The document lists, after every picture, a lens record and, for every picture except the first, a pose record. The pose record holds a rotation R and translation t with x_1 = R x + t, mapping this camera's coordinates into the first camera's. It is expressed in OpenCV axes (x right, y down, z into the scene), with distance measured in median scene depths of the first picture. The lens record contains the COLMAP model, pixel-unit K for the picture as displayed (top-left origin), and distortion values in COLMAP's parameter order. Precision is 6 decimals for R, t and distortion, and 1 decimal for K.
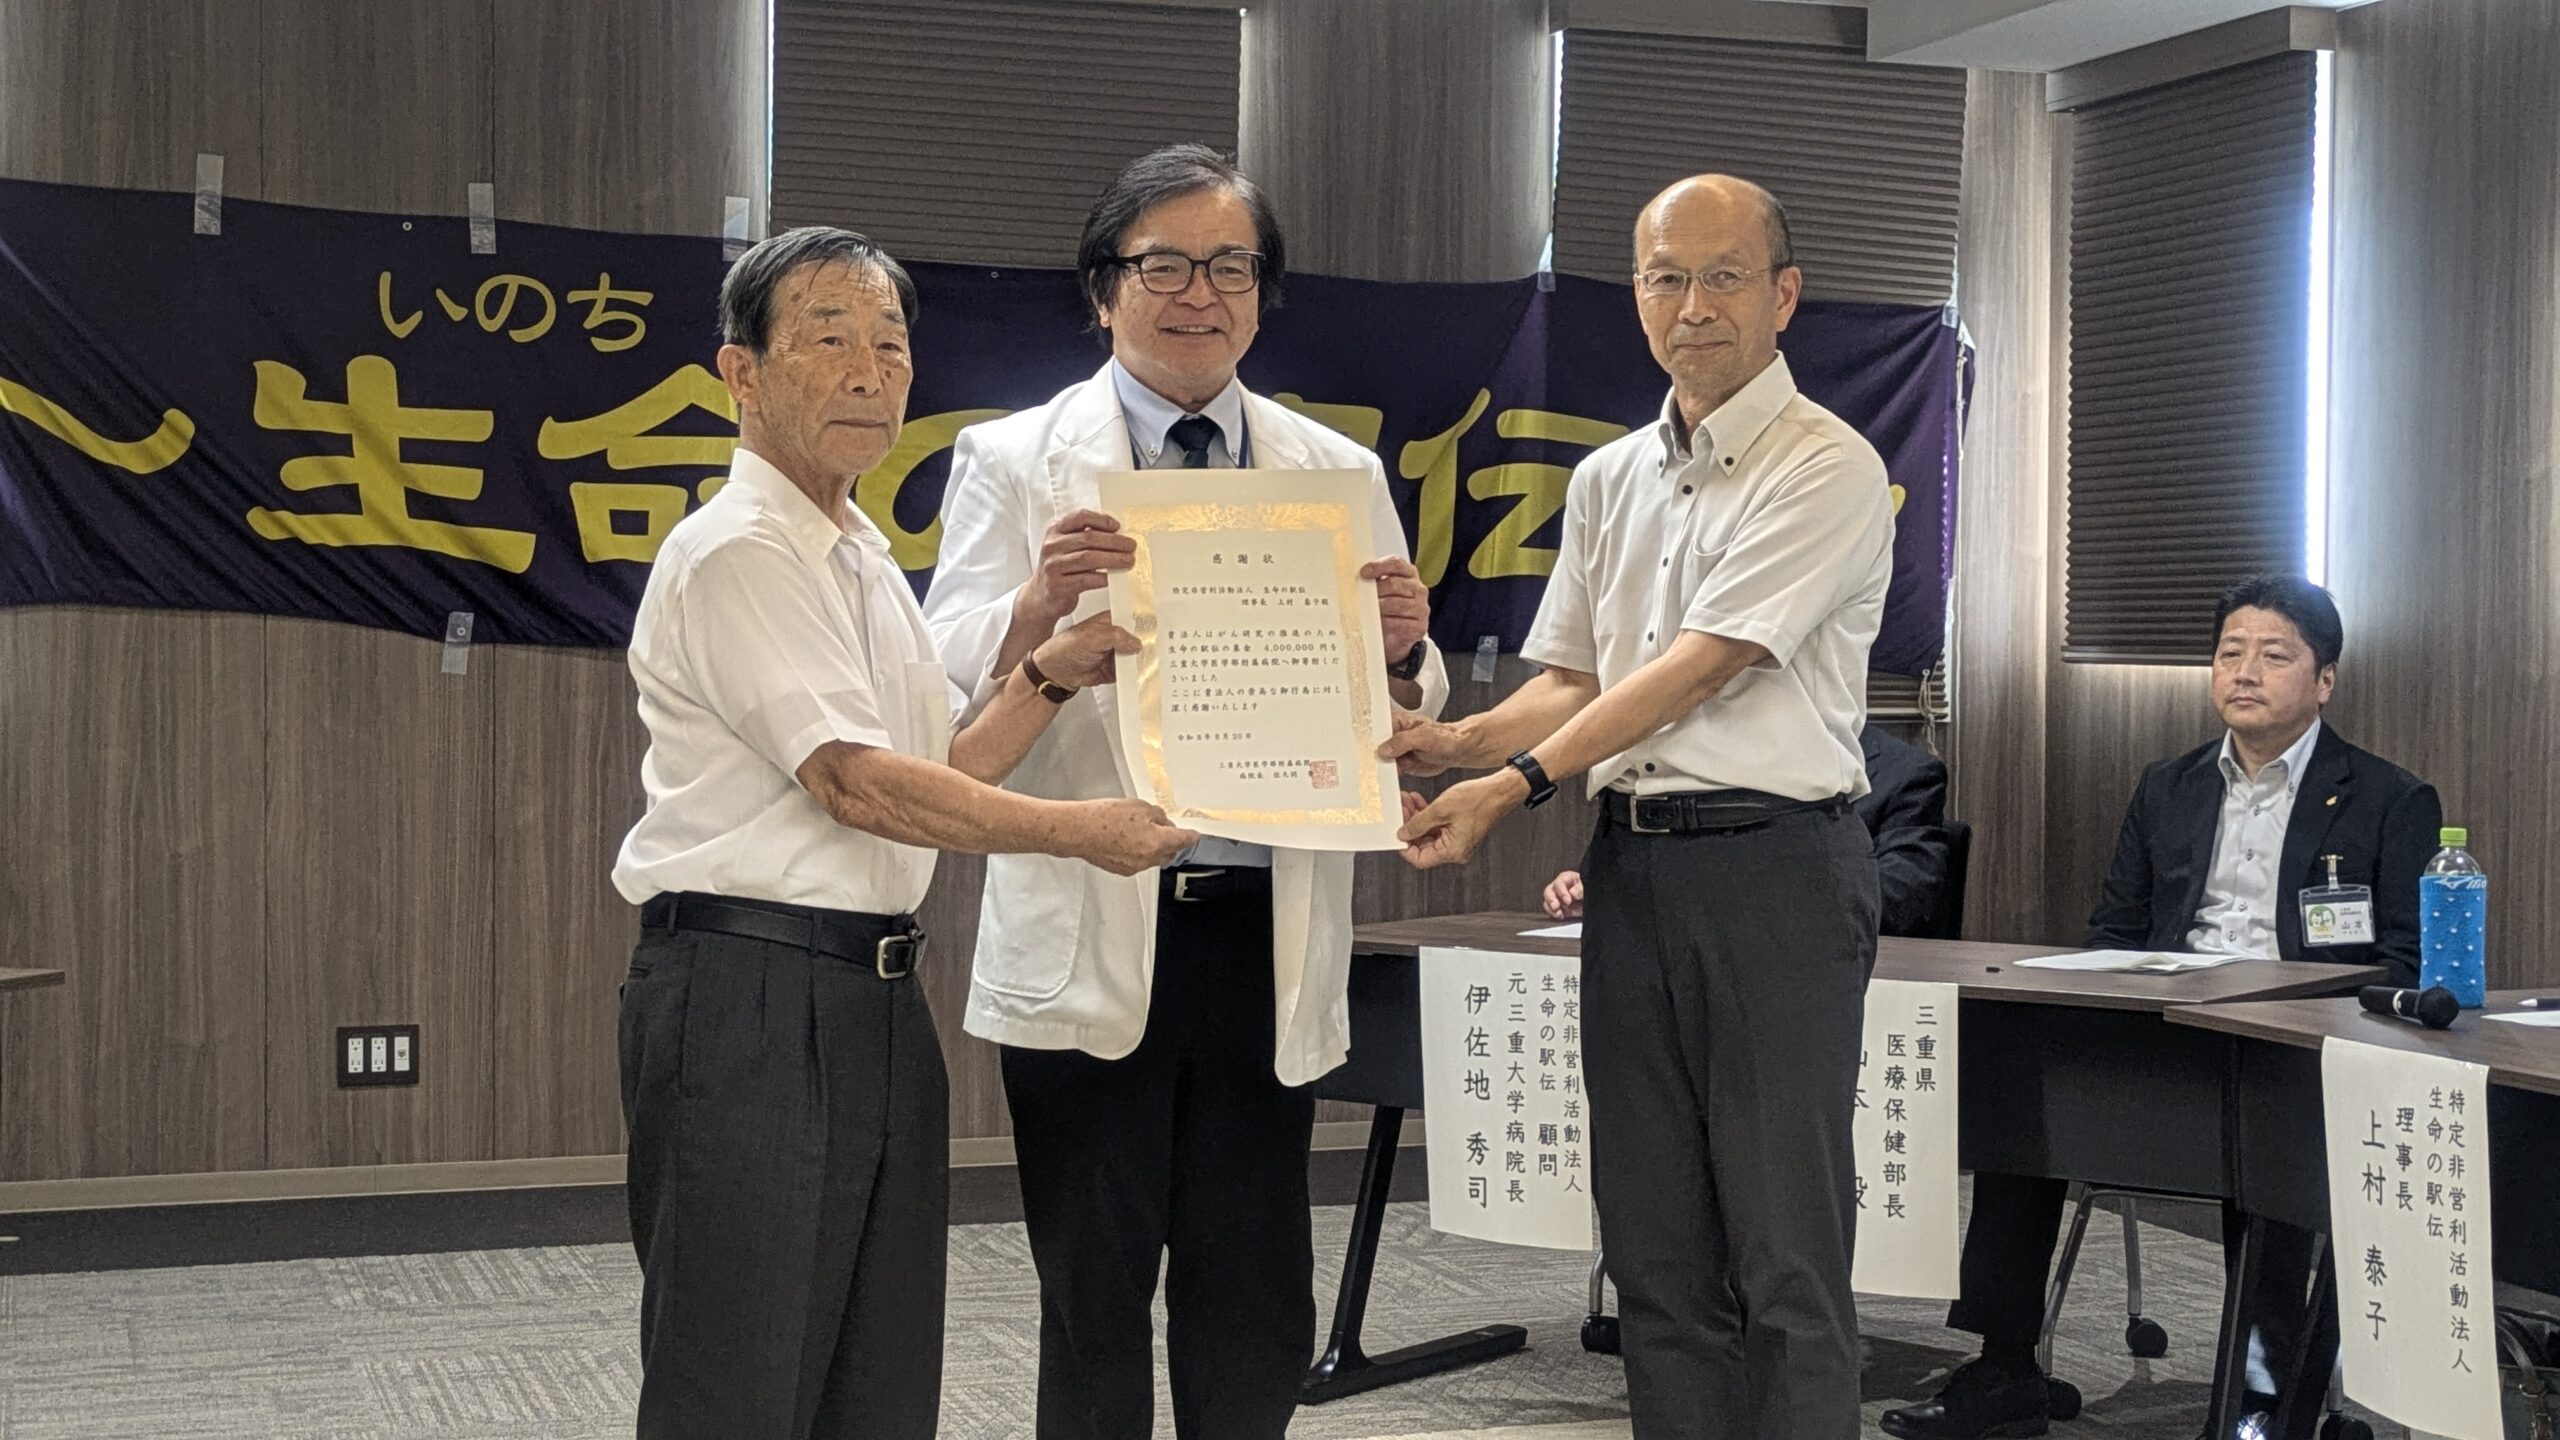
lens RADIAL K [[3583.3, 0, 1291.4], [0, 3583.3, 736.7], [0, 0, 1]] dist [0.033655, 0.000000]
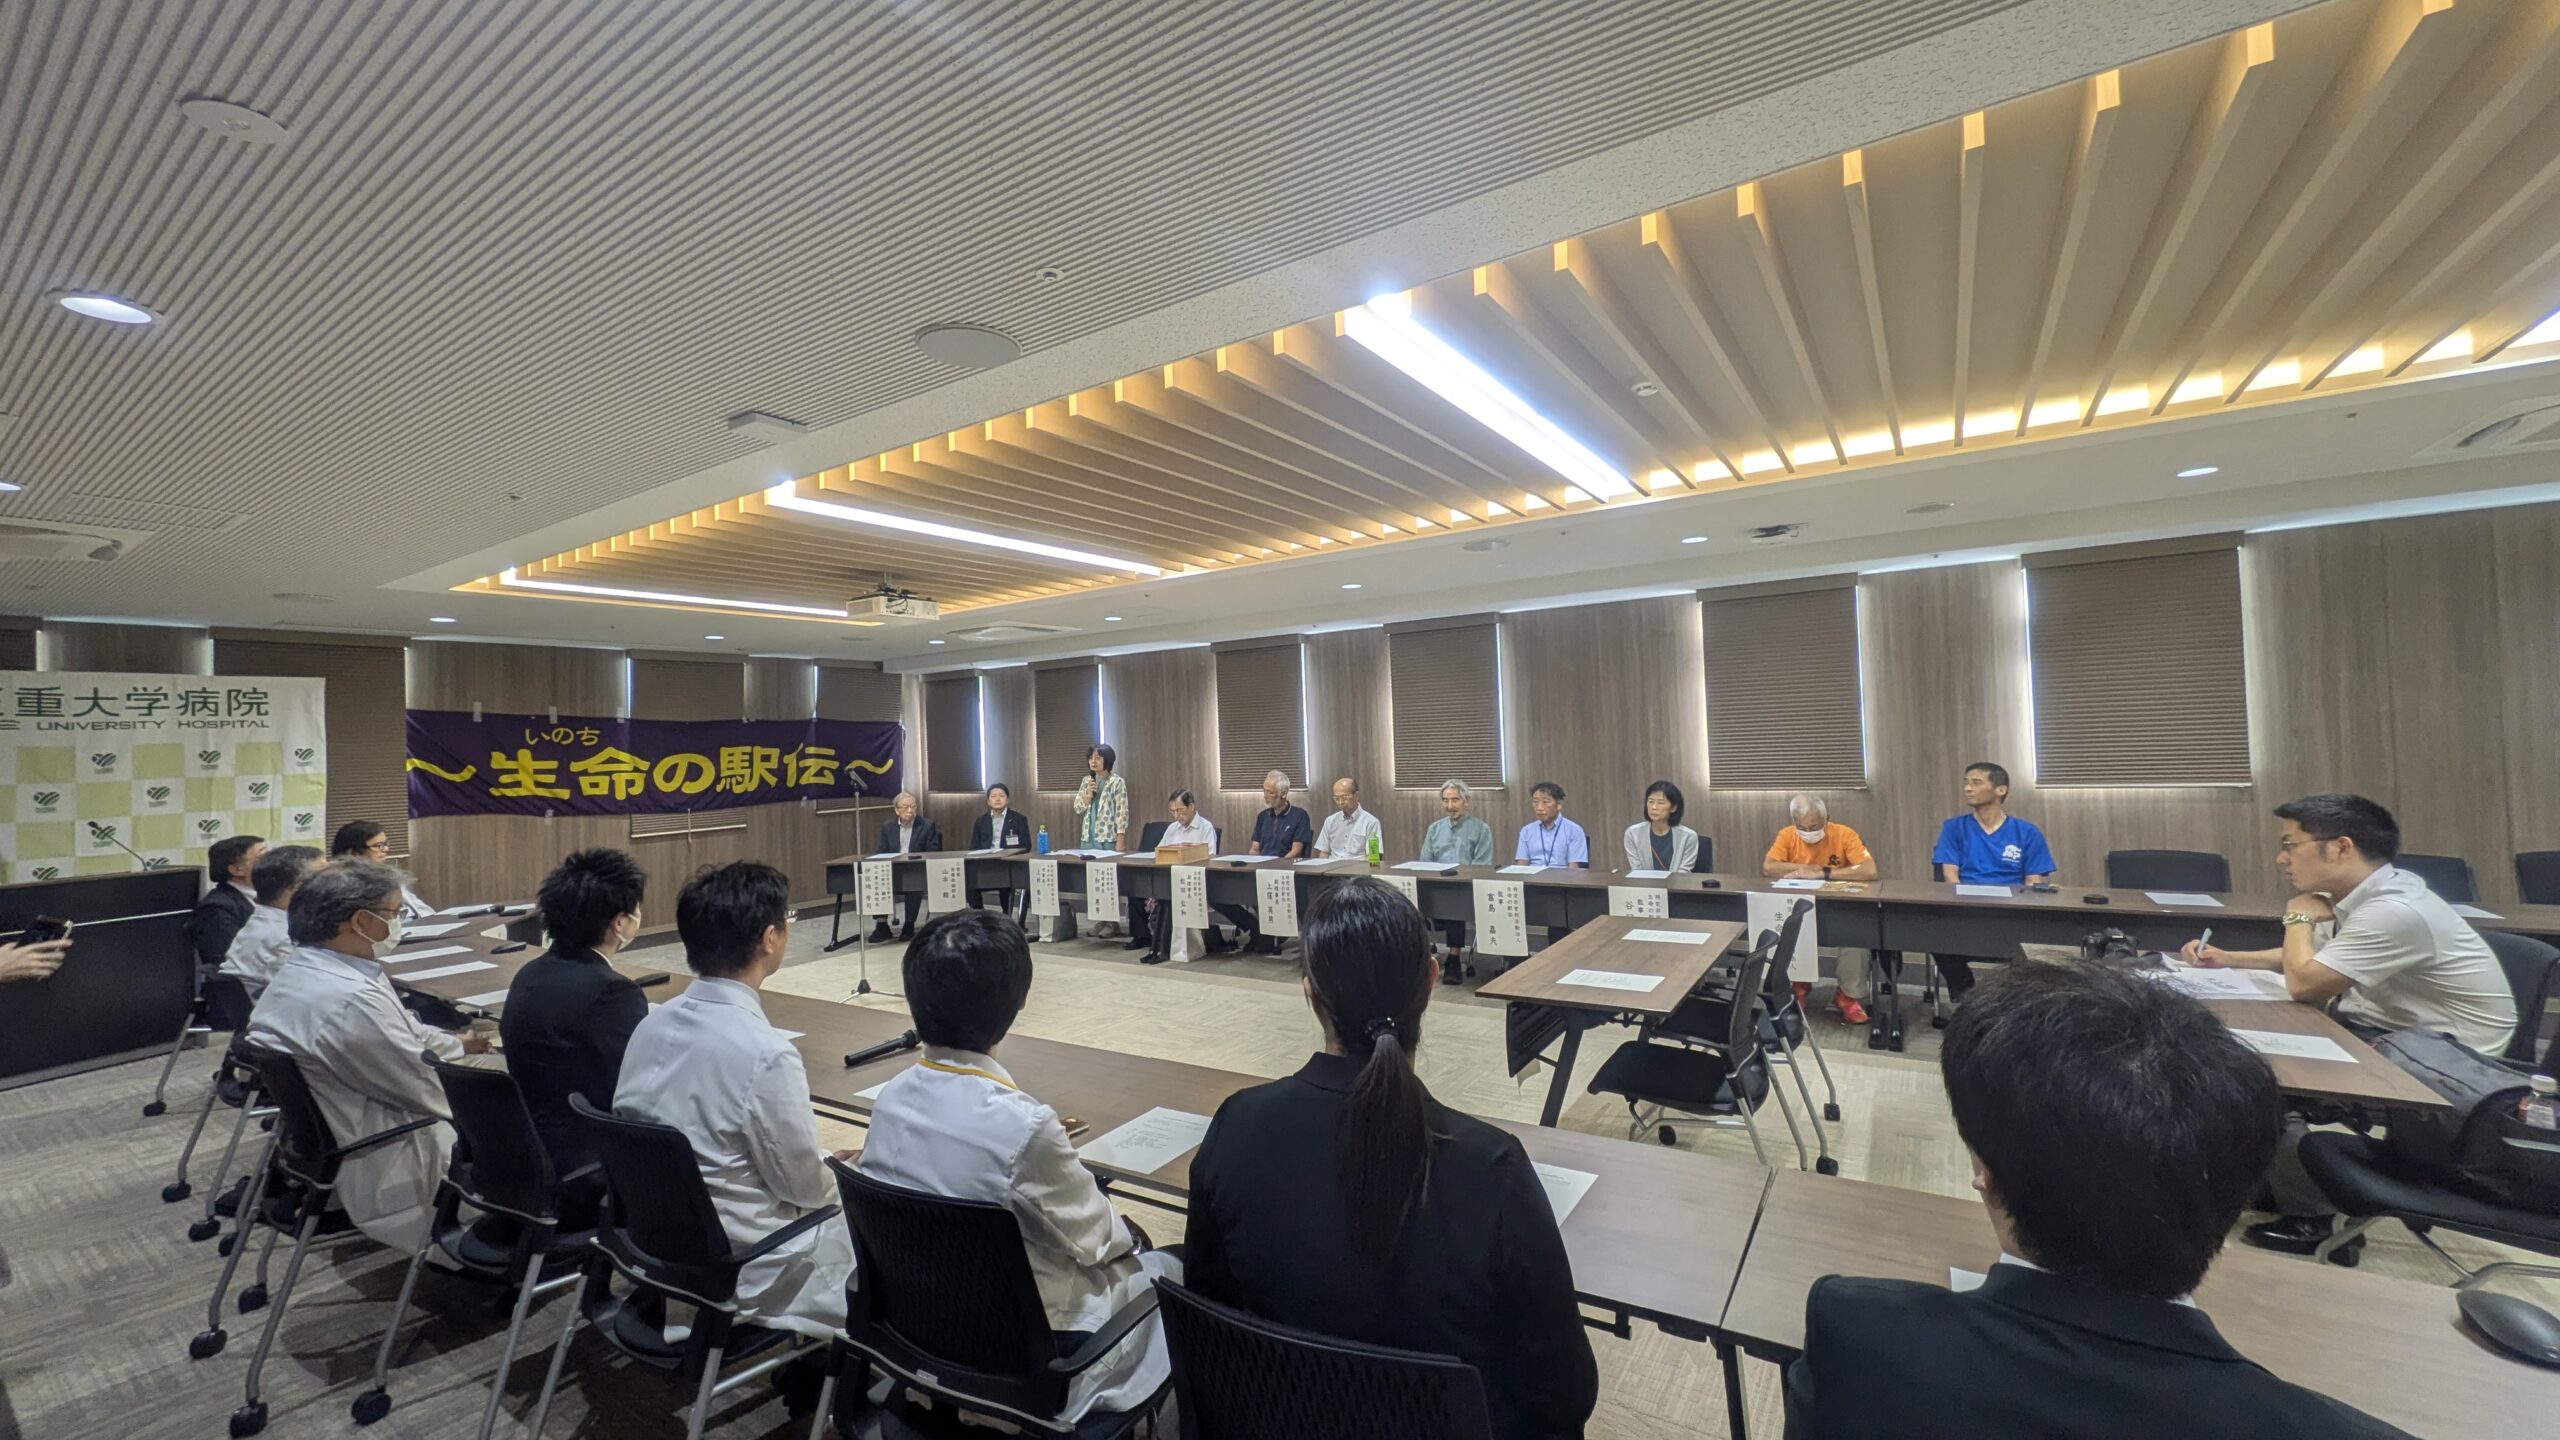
lens RADIAL K [[1004.2, 0, 1273.6], [0, 1004.2, 725.3], [0, 0, 1]] dist [0.000467, 0.000098]
pose [[0.801031, -0.026207, 0.598049, -0.253398], [0.061993, 0.997301, -0.039331, -0.034529], [-0.595405, 0.068580, 0.800494, -0.431671]]
